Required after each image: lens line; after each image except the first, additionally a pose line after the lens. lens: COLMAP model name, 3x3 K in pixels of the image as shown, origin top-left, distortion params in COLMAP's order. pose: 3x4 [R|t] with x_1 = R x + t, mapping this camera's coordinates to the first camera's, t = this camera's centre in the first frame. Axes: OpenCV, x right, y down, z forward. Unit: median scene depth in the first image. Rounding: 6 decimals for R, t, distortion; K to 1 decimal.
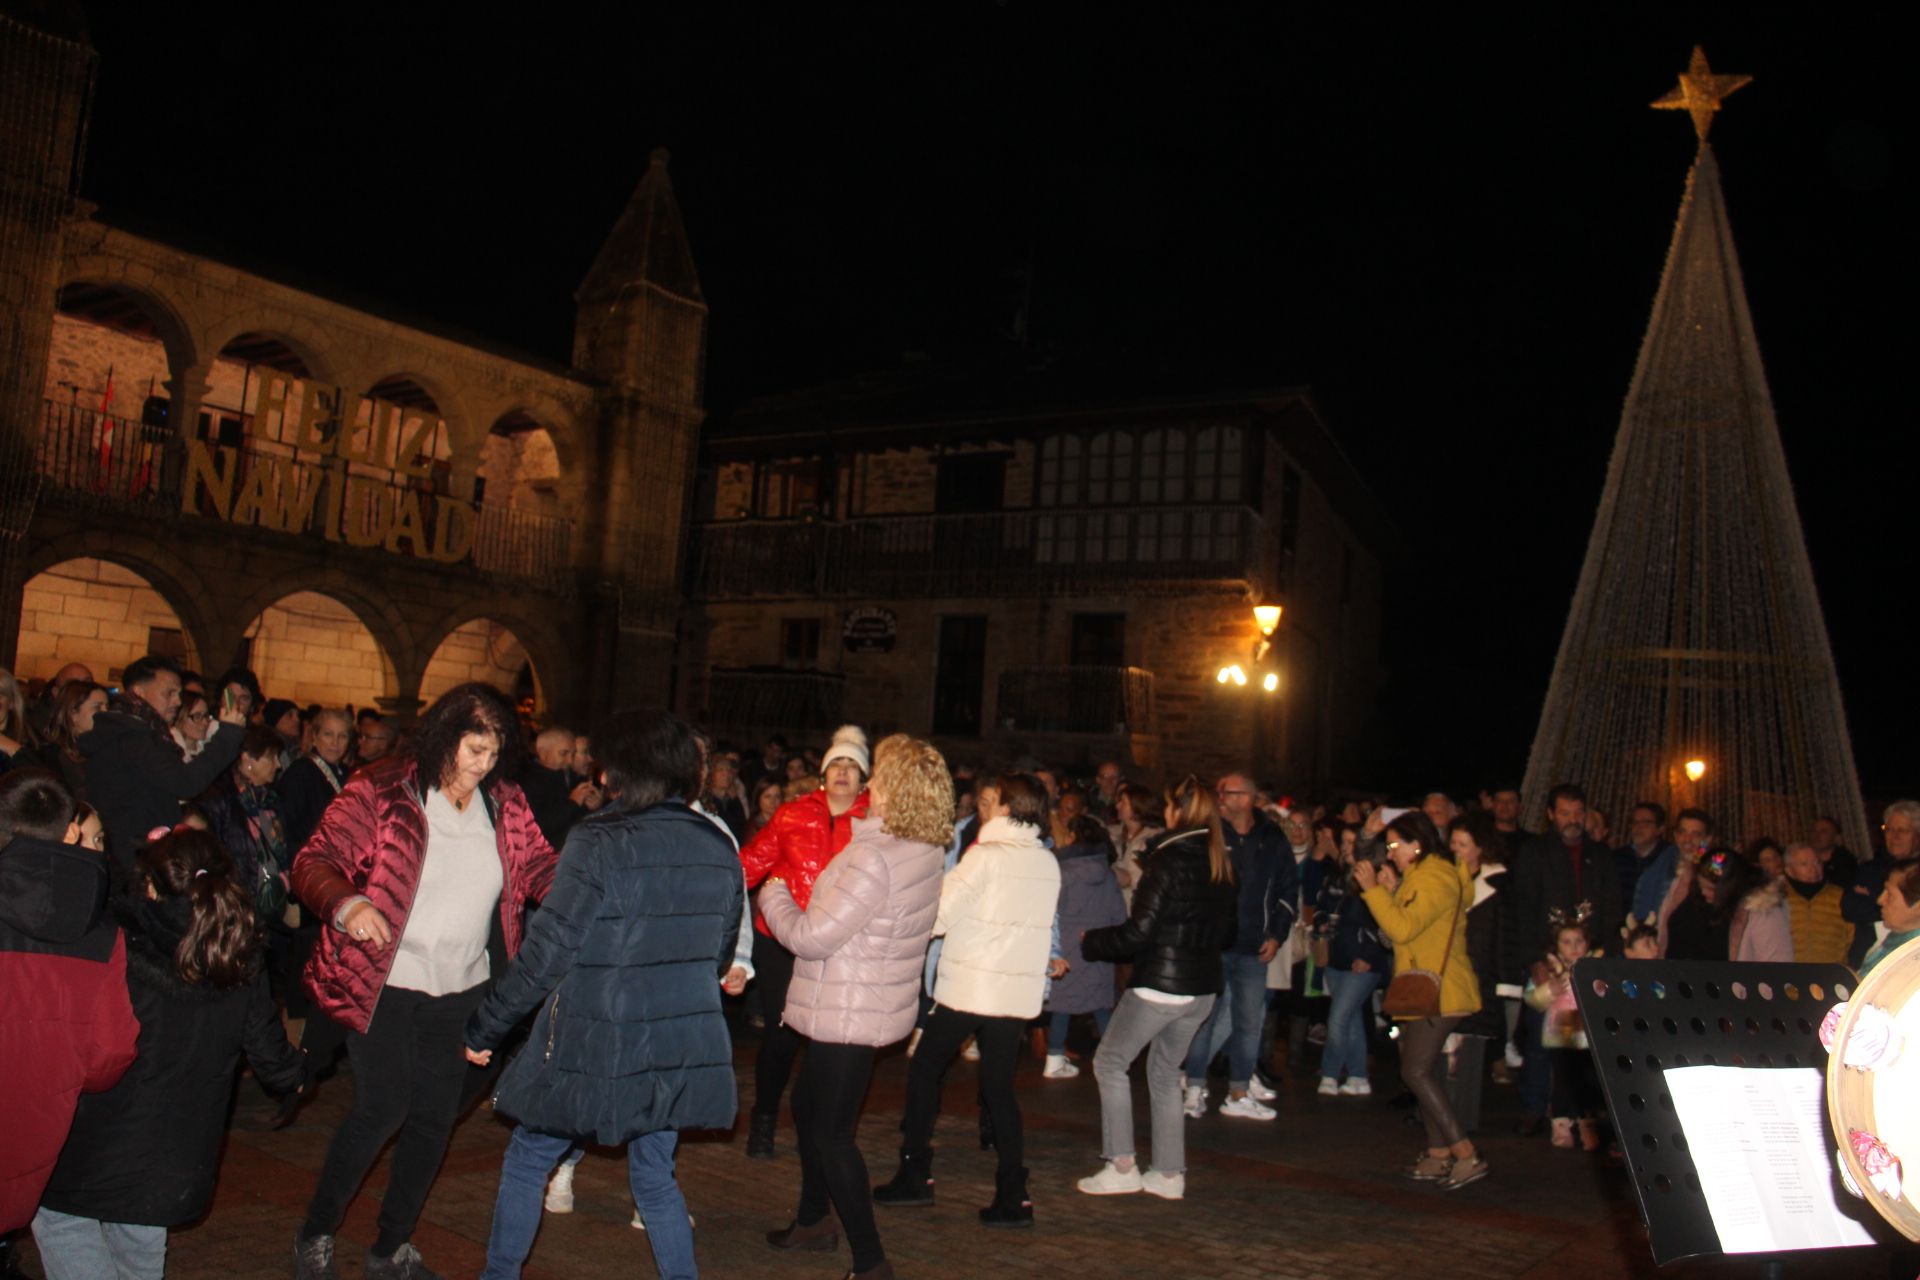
lens RADIAL K [[1578.5, 0, 966.0], [0, 1578.5, 632.8], [0, 0, 1]] dist [-0.181001, 0.165004]
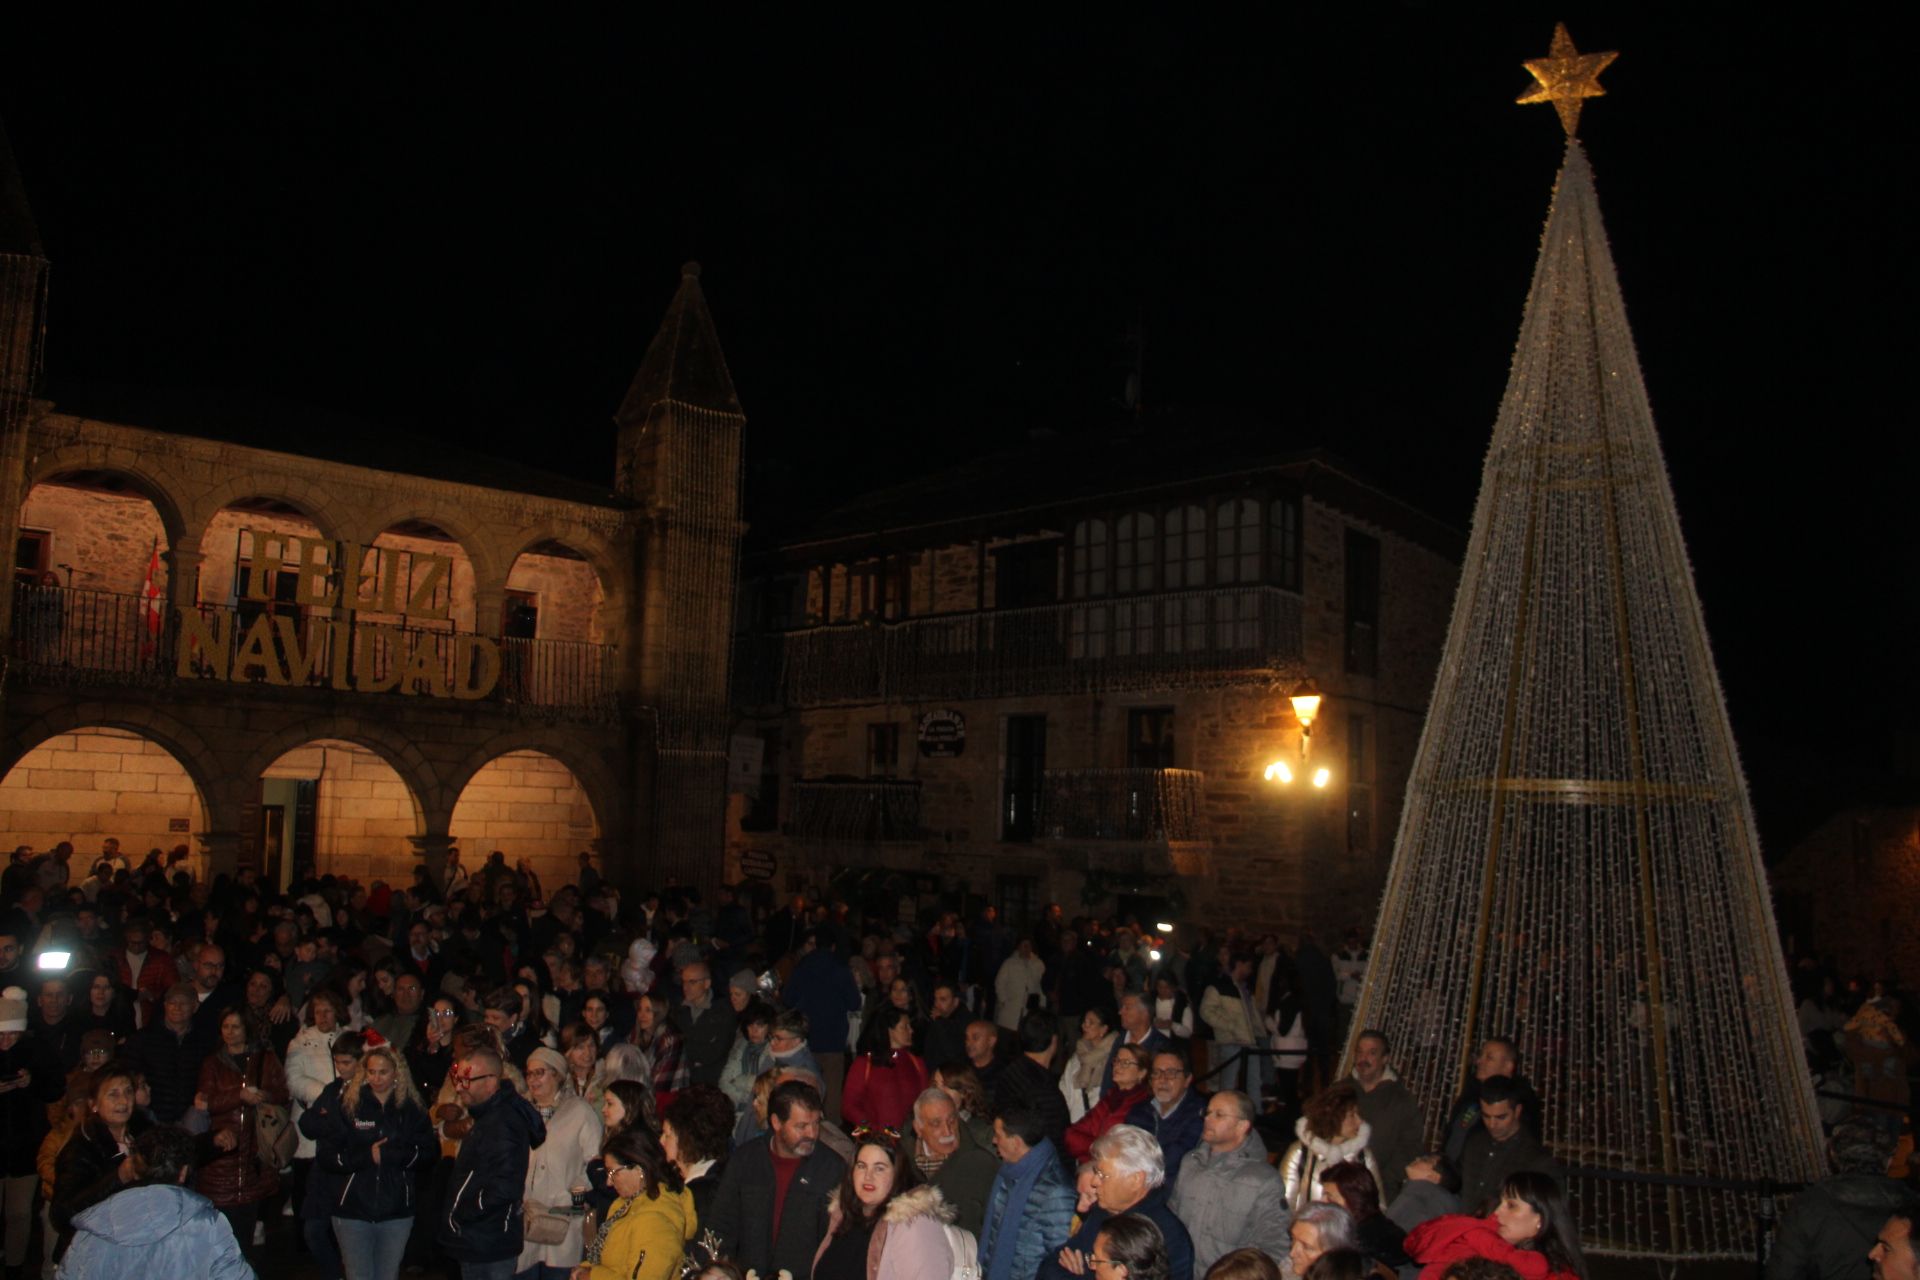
lens RADIAL K [[1582.9, 0, 972.2], [0, 1582.9, 645.9], [0, 0, 1]] dist [-0.182124, 0.168639]
pose [[0.970782, -0.065644, -0.230808, 0.207345], [0.060027, 0.997706, -0.031284, -0.026829], [0.232332, 0.016516, 0.972496, 0.076855]]
